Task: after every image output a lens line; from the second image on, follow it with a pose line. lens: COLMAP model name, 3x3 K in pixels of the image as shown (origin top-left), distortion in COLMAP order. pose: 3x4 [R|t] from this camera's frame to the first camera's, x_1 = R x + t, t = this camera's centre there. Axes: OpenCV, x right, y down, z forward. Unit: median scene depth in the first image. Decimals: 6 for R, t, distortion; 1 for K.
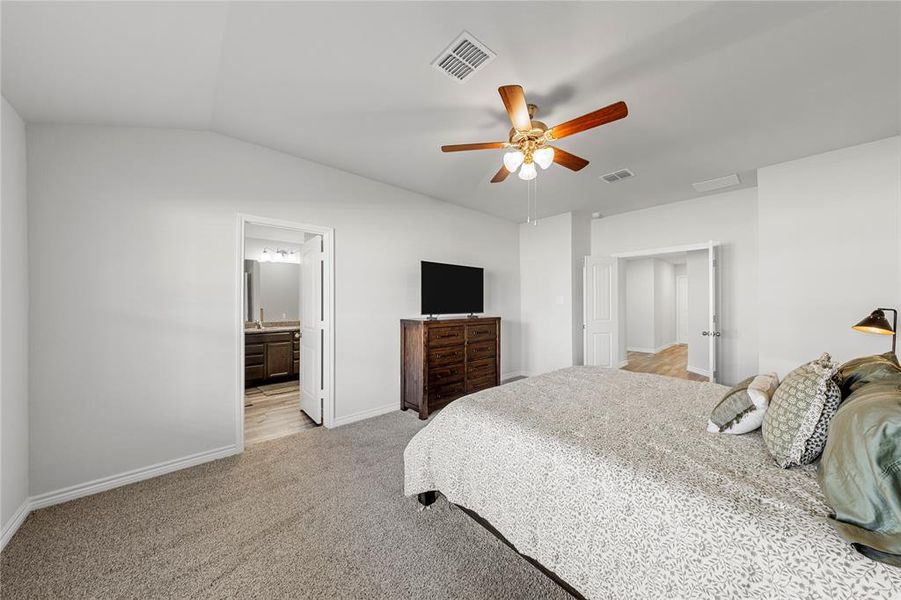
lens RADIAL K [[301.2, 0, 447.2], [0, 301.2, 303.2], [0, 0, 1]] dist [0.000382, 0.000030]
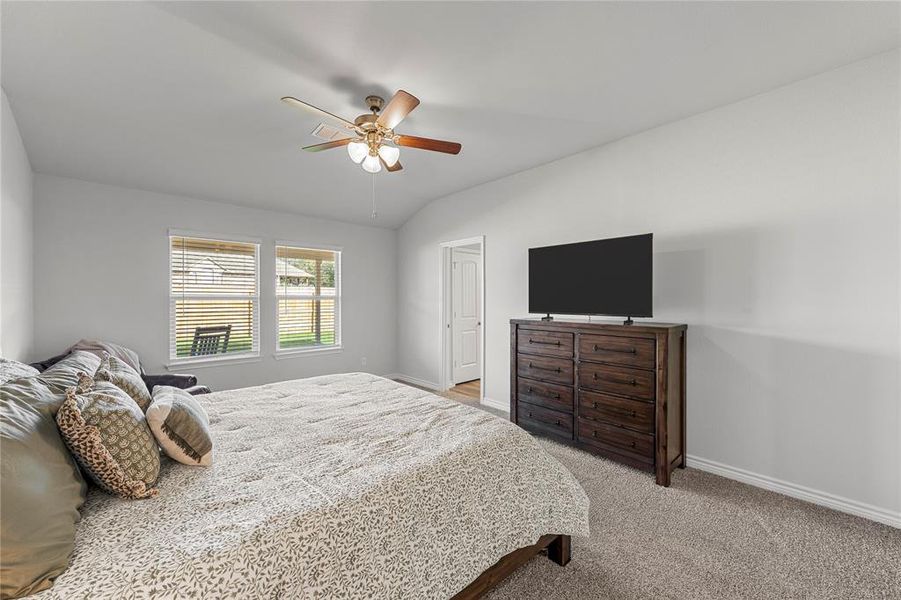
lens RADIAL K [[341.0, 0, 448.9], [0, 341.0, 304.4], [0, 0, 1]] dist [-0.001467, 0.000030]
pose [[0.011013, 0.015260, -0.999823, 0.803475], [0.001448, 0.999882, 0.015277, -0.000185], [0.999938, -0.001616, 0.010989, 0.713069]]
